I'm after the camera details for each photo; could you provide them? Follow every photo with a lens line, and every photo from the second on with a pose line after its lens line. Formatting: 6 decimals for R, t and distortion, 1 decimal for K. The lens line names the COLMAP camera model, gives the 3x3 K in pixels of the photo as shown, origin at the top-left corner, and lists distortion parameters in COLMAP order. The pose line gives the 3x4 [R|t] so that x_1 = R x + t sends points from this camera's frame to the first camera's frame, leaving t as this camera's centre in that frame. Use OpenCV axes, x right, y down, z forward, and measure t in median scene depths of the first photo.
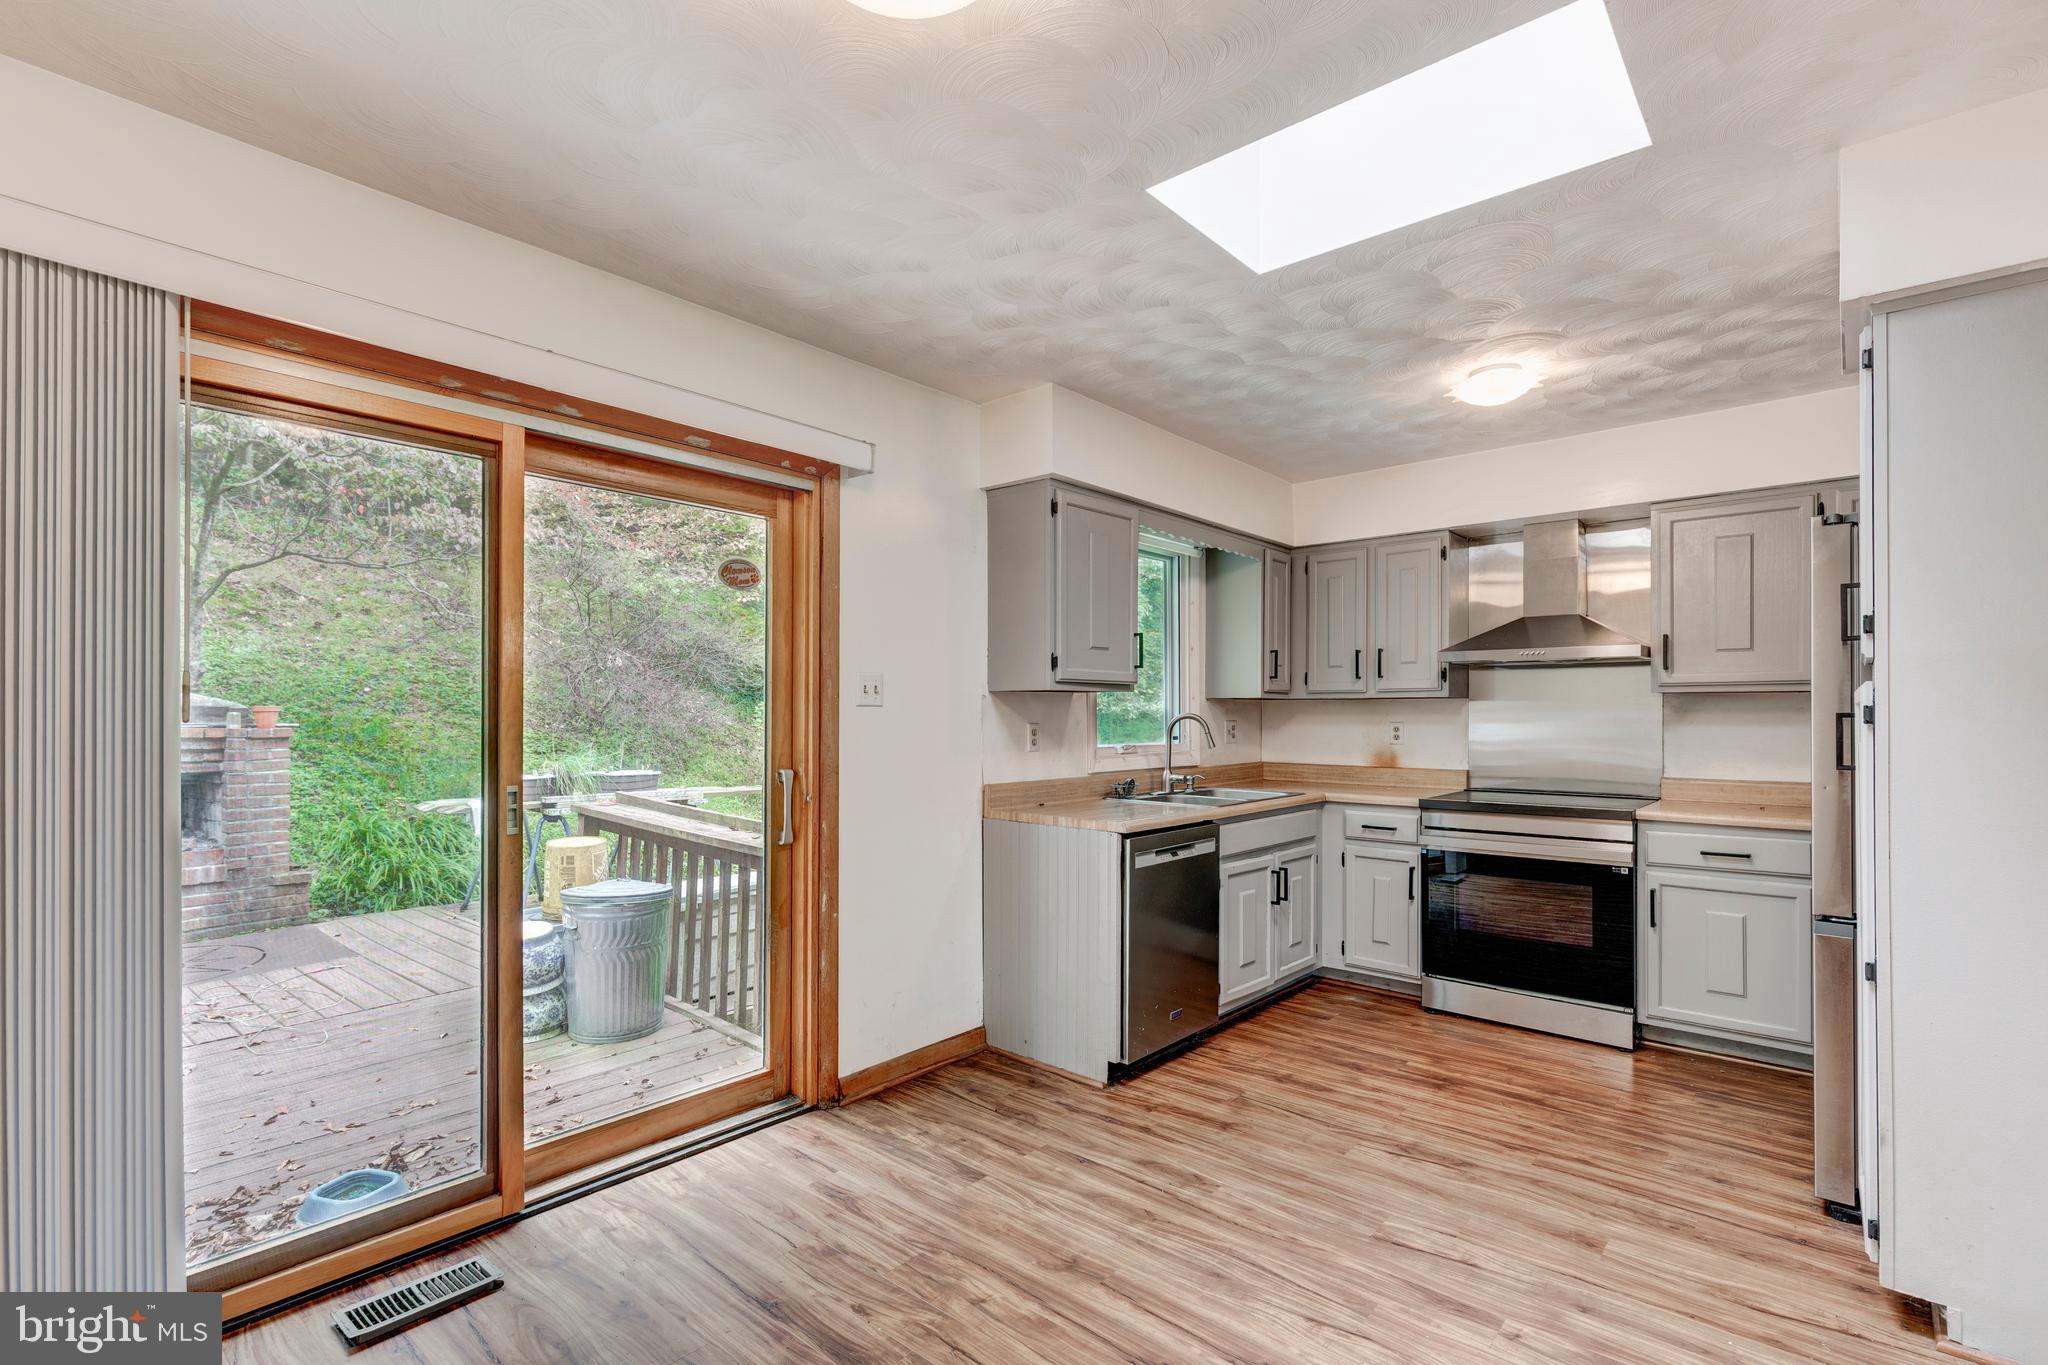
lens RADIAL K [[951.9, 0, 969.5], [0, 951.9, 711.2], [0, 0, 1]] dist [0.005546, 0.000246]
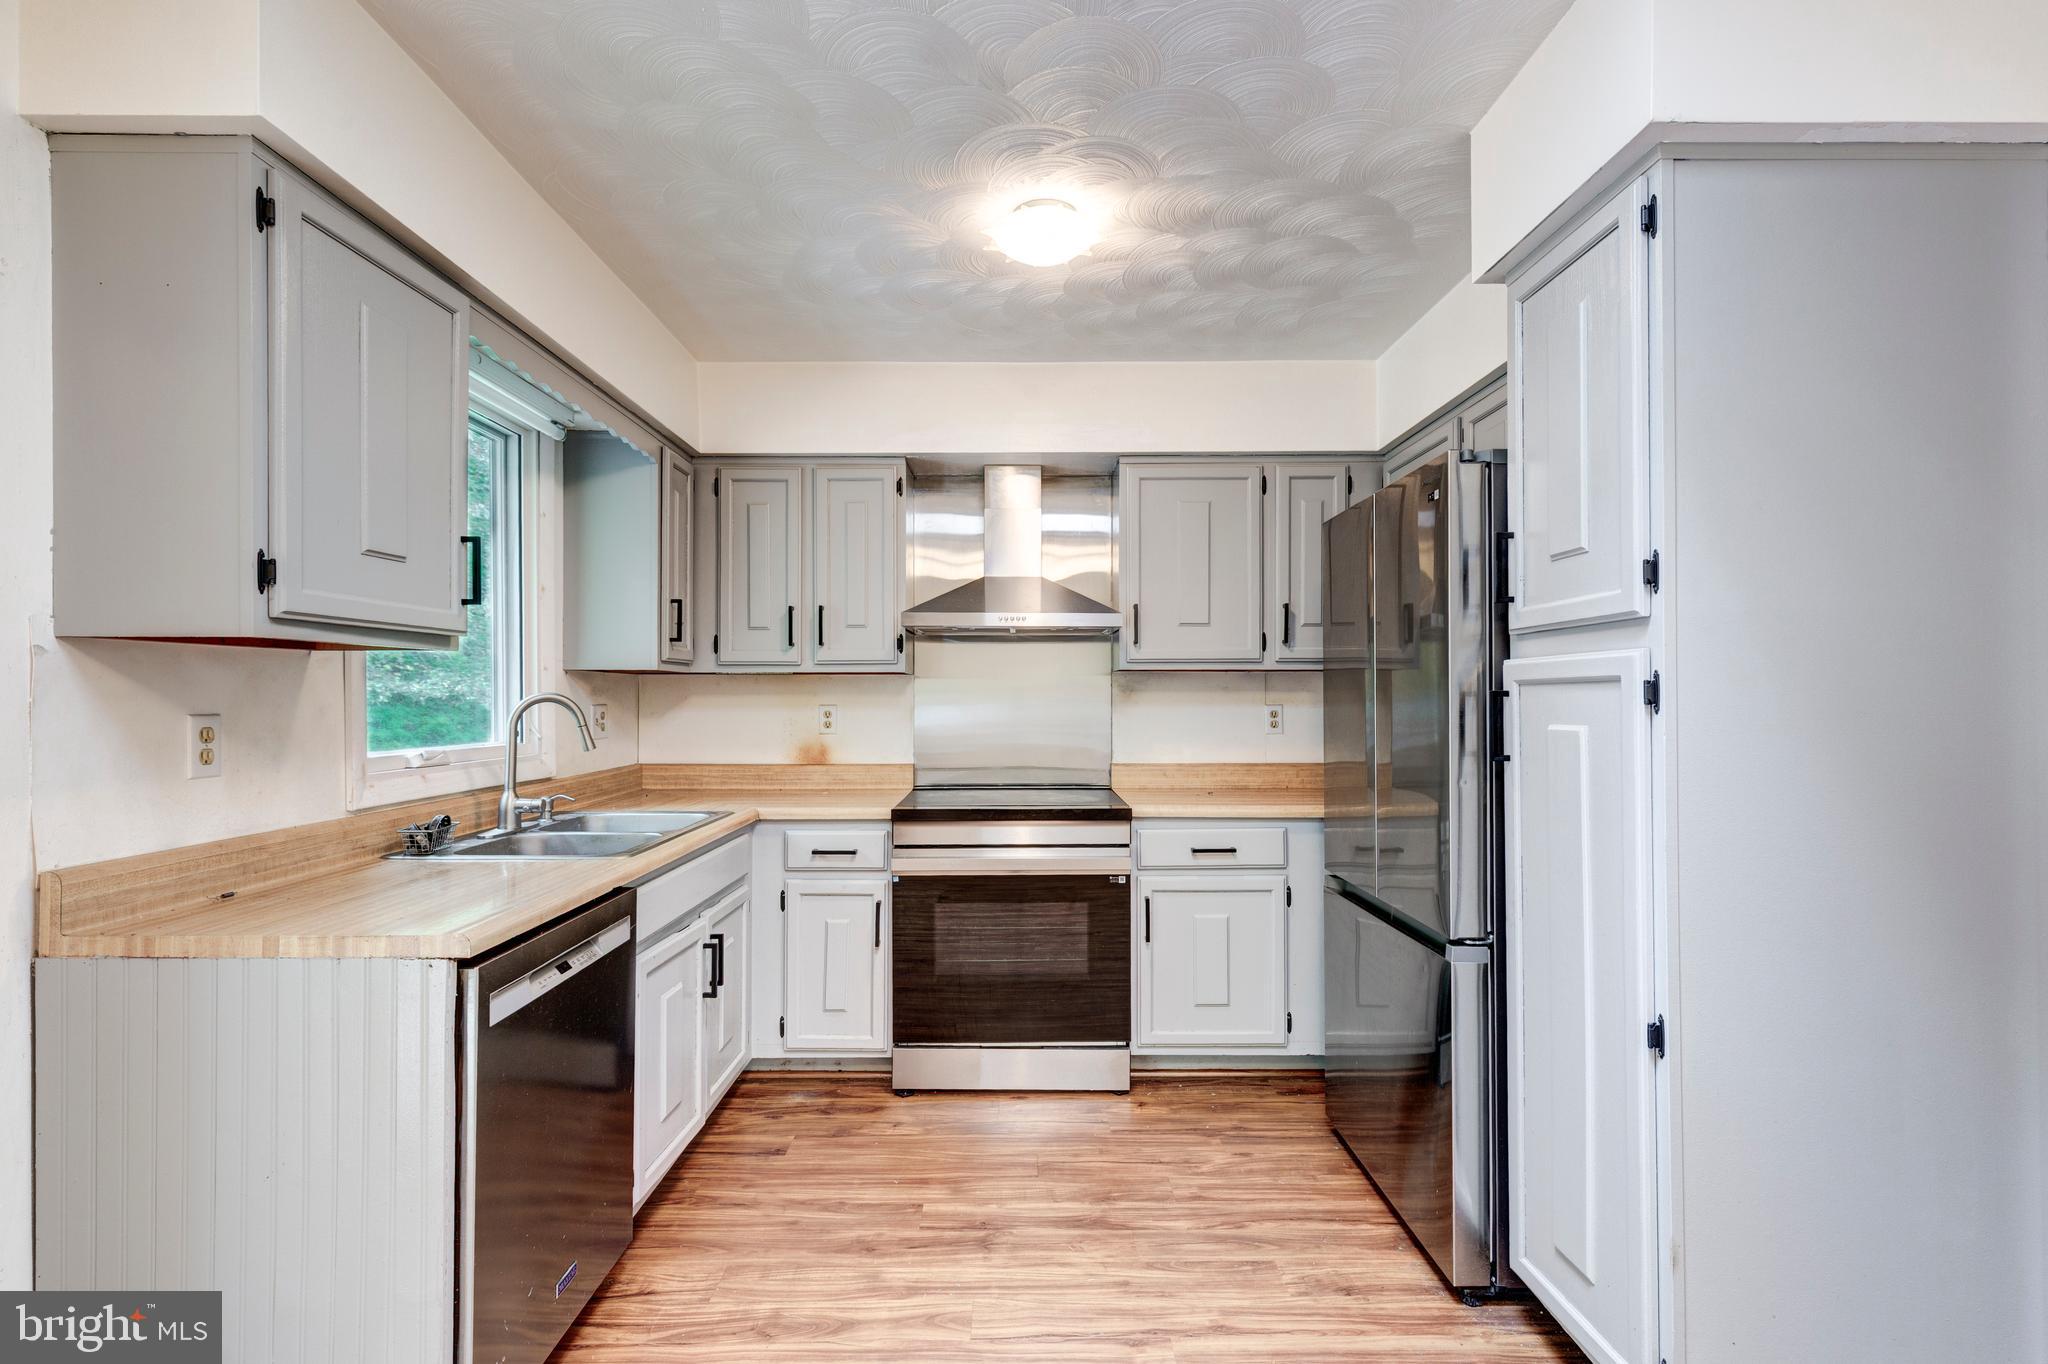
lens RADIAL K [[969.9, 0, 1023.8], [0, 969.9, 694.6], [0, 0, 1]] dist [0.008042, -0.000199]
pose [[0.723329, 0.000606, 0.690503, 0.032227], [-0.001696, 0.999998, 0.000899, 0.002900], [-0.690501, -0.001821, 0.723329, 0.439855]]
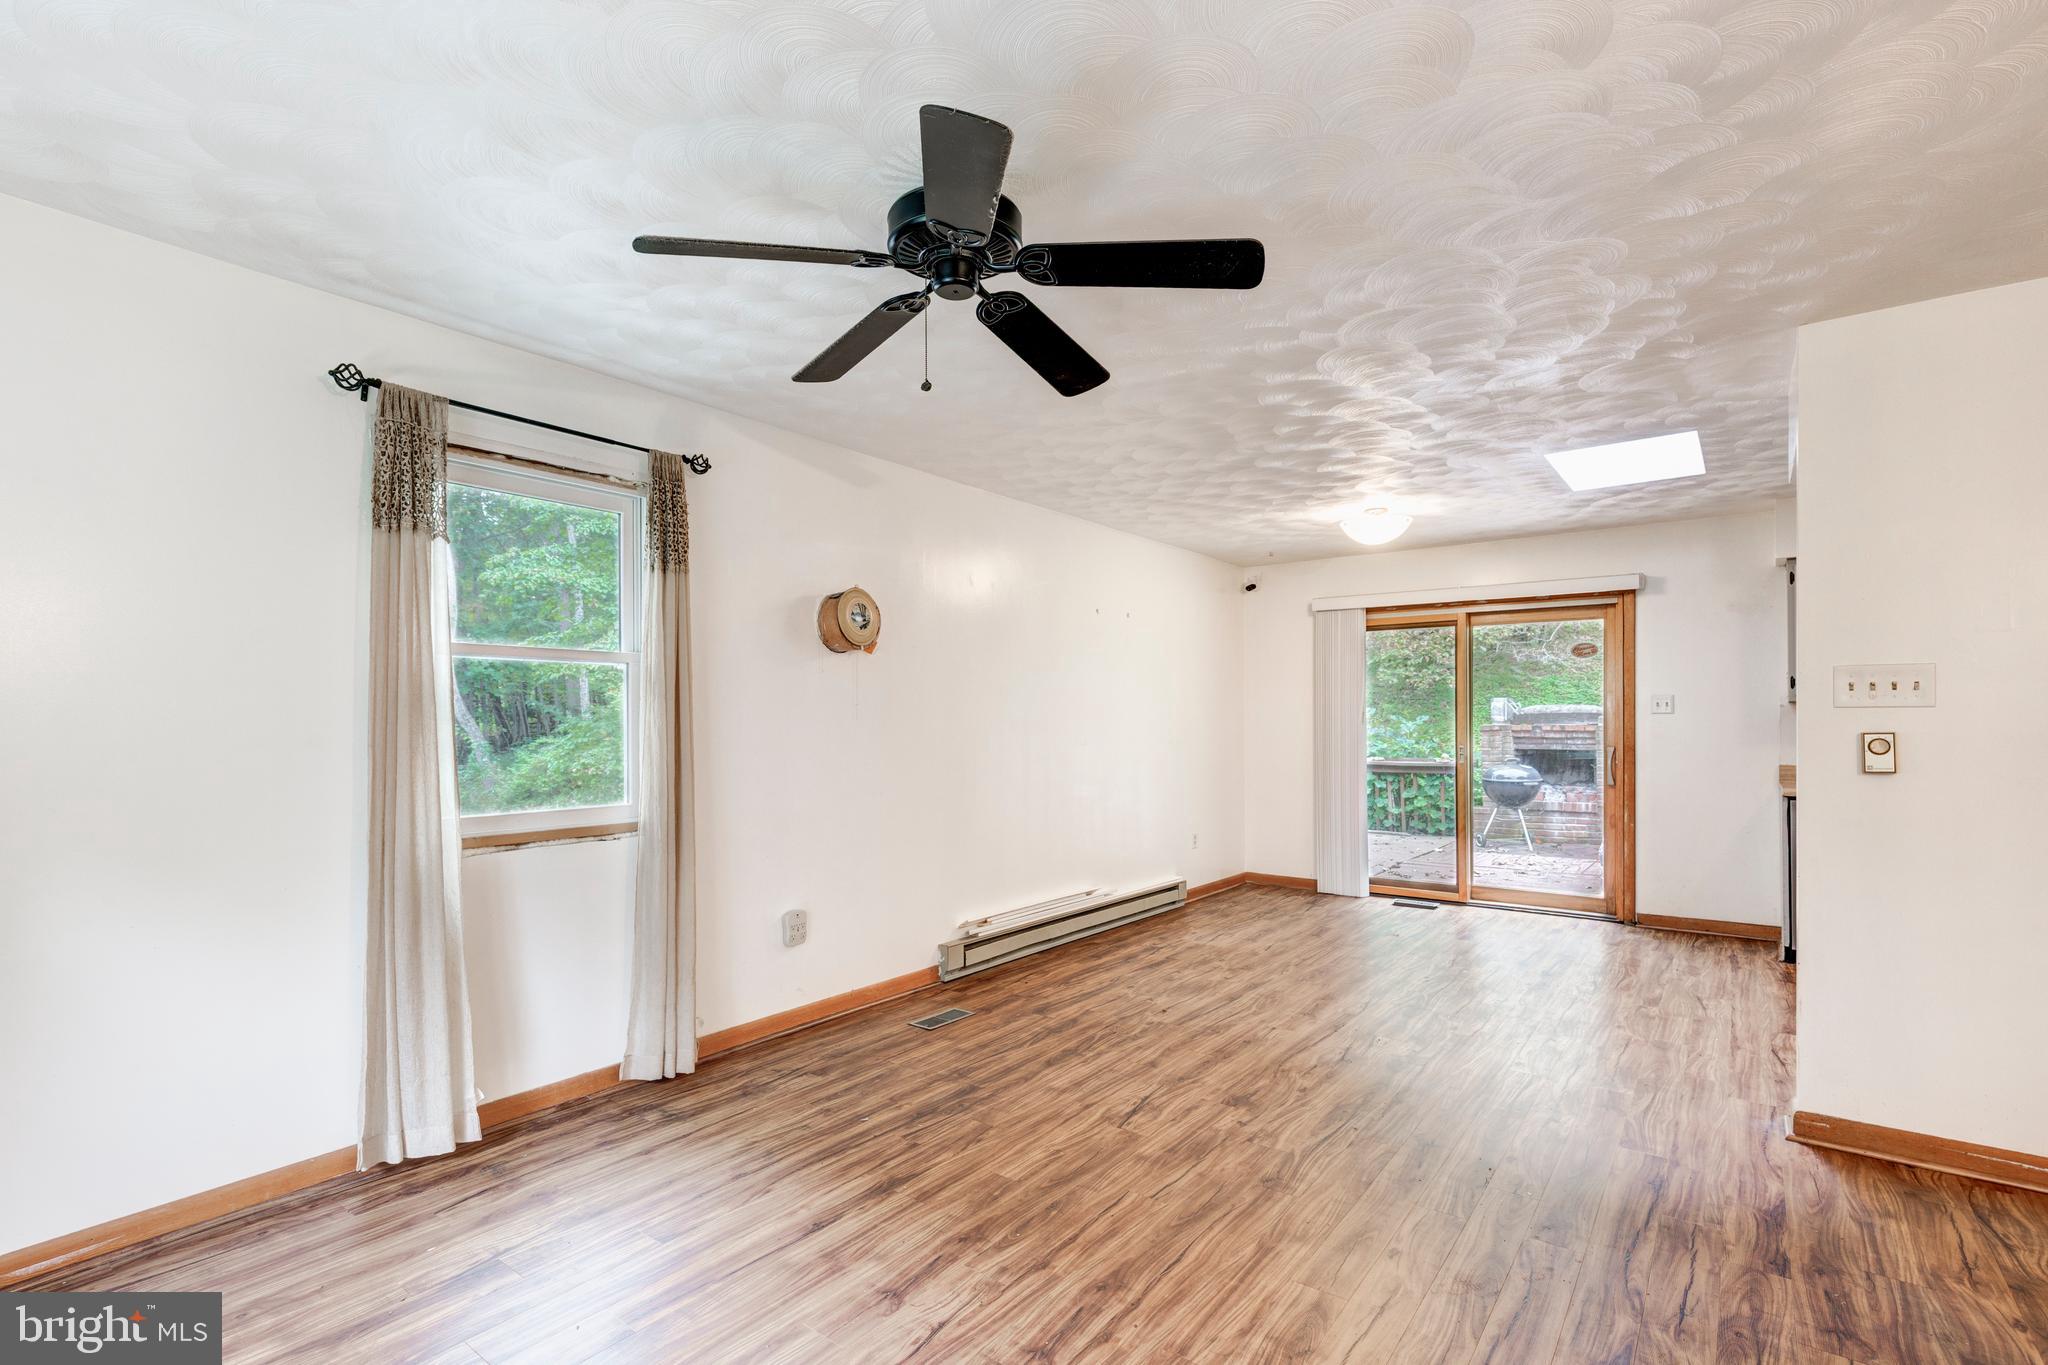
lens RADIAL K [[908.1, 0, 1089.4], [0, 908.1, 712.5], [0, 0, 1]] dist [0.000216, -0.000208]
pose [[0.144777, -0.006783, -0.989441, 1.322222], [0.006624, 0.999961, -0.005886, -0.004741], [0.989442, -0.005702, 0.144816, -0.292310]]
